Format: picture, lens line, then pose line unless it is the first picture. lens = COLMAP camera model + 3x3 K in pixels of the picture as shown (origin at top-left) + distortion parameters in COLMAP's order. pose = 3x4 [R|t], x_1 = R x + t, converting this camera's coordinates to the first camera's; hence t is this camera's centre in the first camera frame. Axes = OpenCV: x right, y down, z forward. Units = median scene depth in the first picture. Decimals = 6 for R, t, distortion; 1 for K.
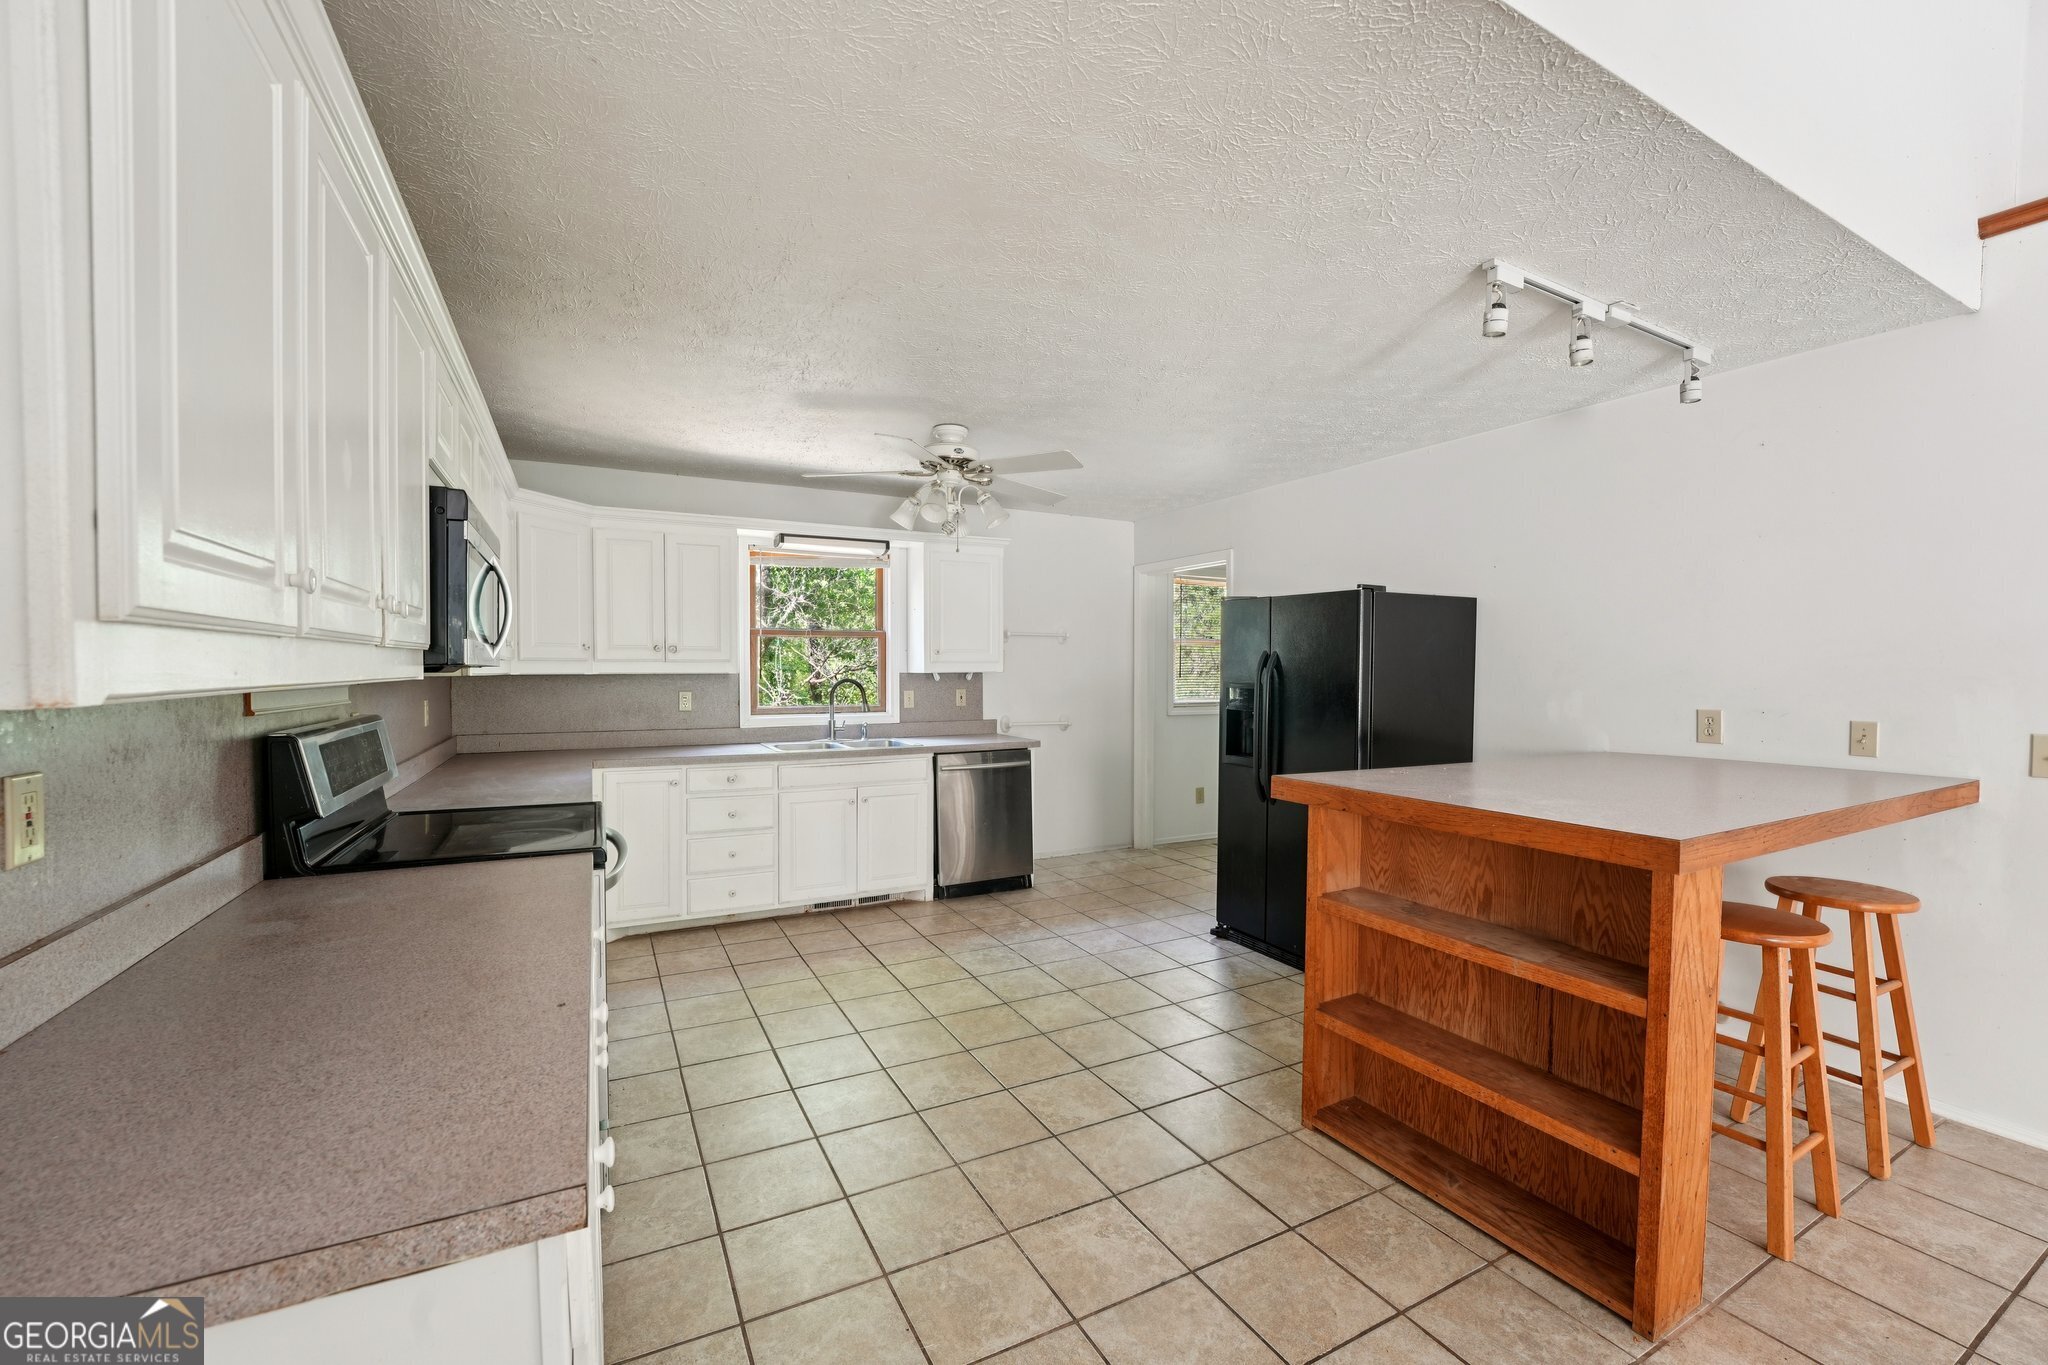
lens RADIAL K [[826.9, 0, 1018.0], [0, 826.9, 685.3], [0, 0, 1]] dist [-0.030189, 0.003383]
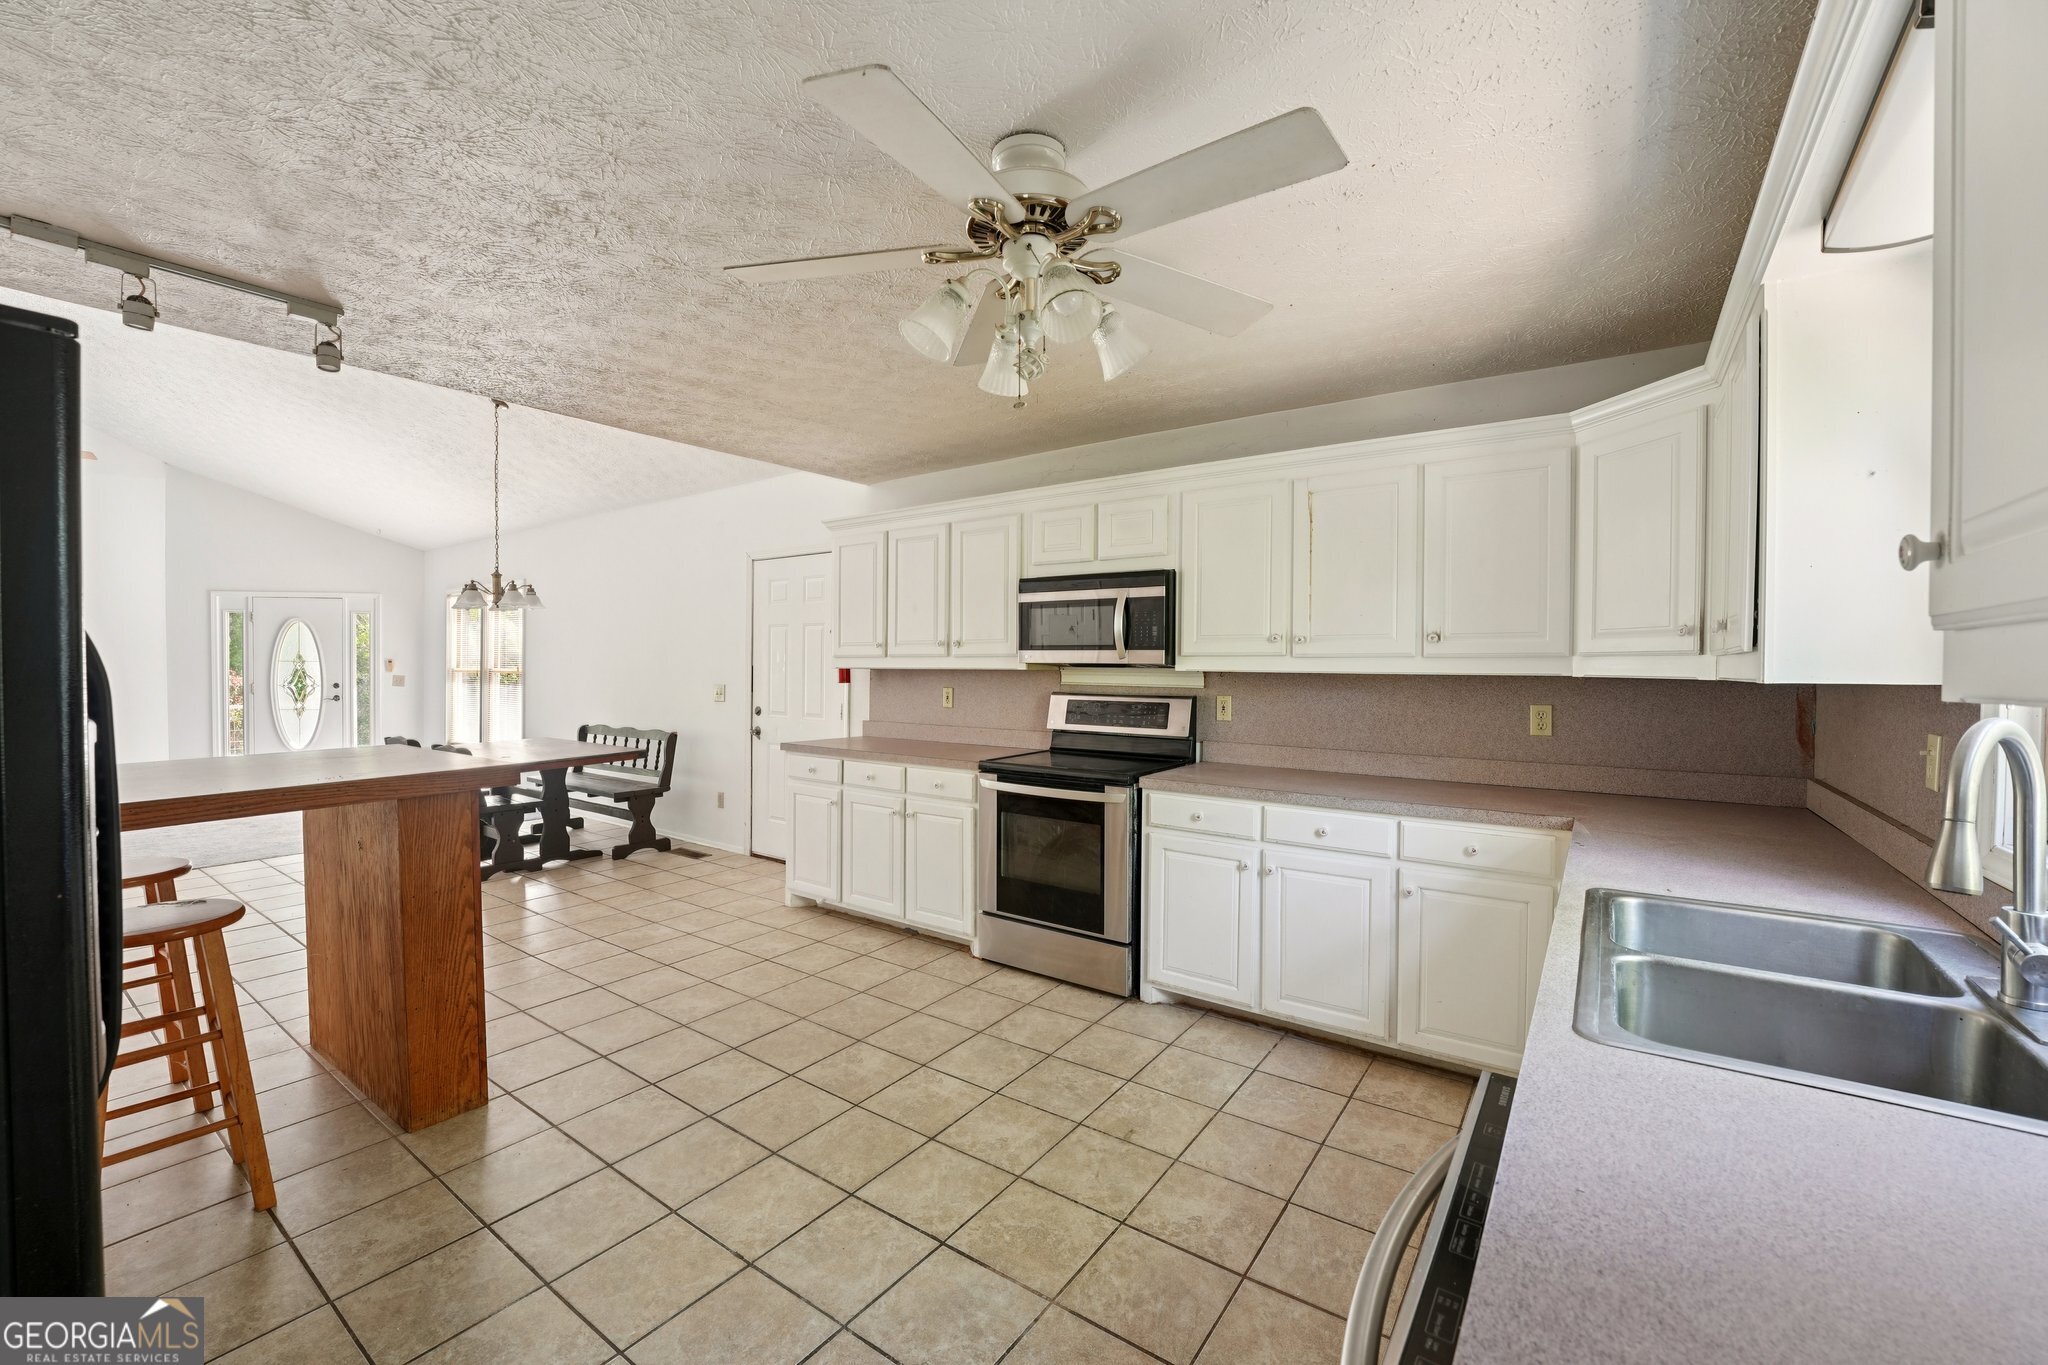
lens RADIAL K [[826.9, 0, 1018.7], [0, 826.9, 680.9], [0, 0, 1]] dist [-0.030189, 0.003383]
pose [[-0.893605, 0.002240, -0.448848, 0.122541], [-0.015966, 0.999196, 0.036772, -0.025546], [0.448569, 0.040026, -0.892851, 1.304192]]
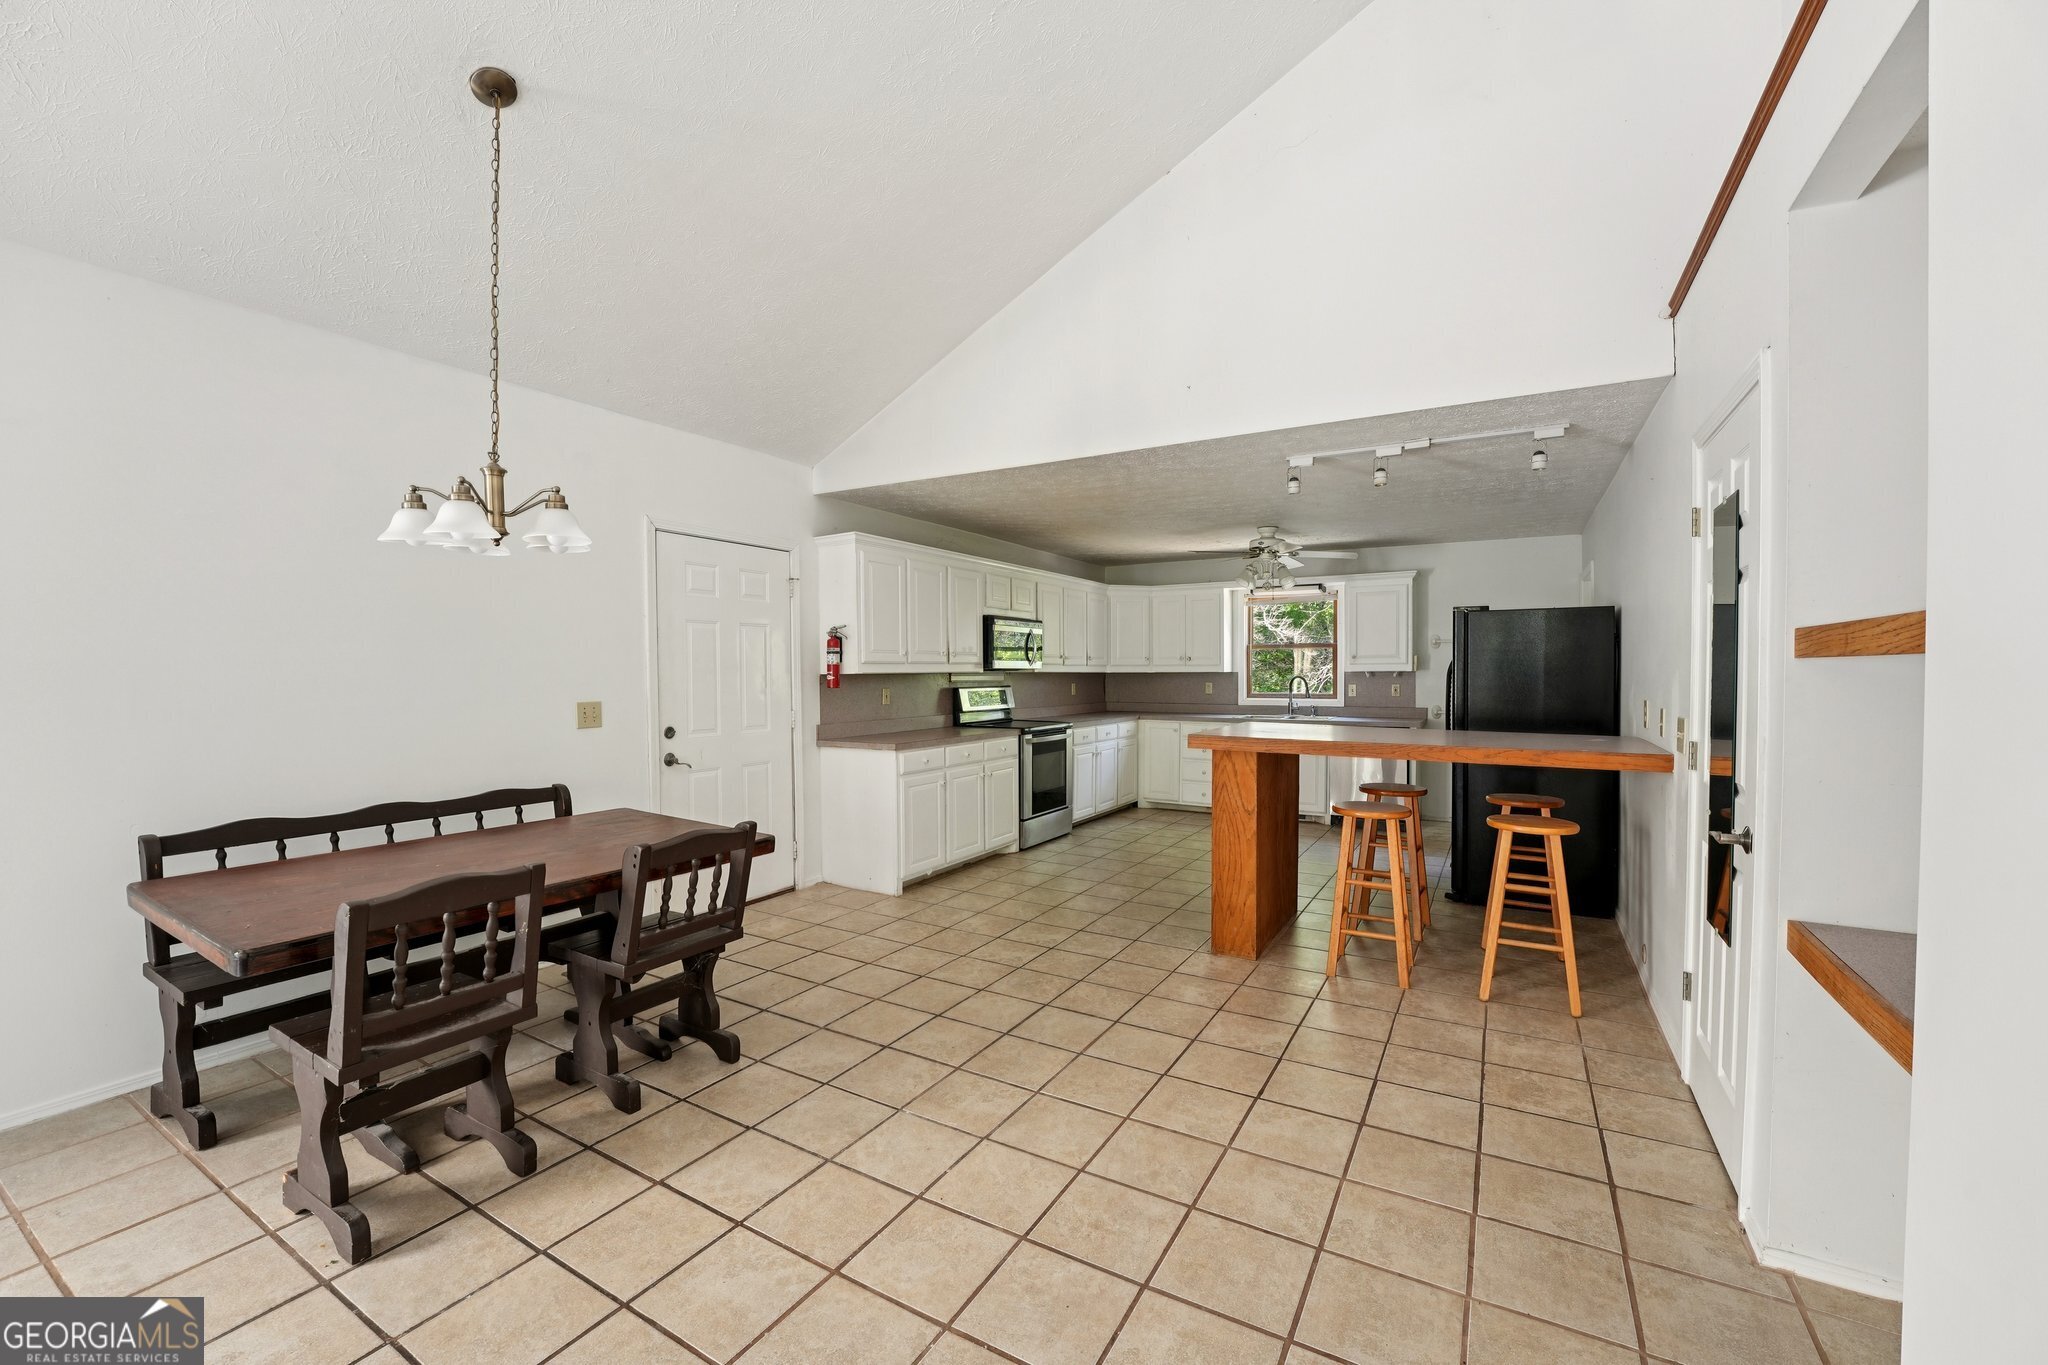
lens RADIAL K [[826.9, 0, 1022.5], [0, 826.9, 684.7], [0, 0, 1]] dist [-0.030189, 0.003383]
pose [[0.527972, 0.011508, -0.849184, 1.008251], [-0.014230, 0.999888, 0.004704, 0.011396], [0.849142, 0.009600, 0.528077, -0.301756]]
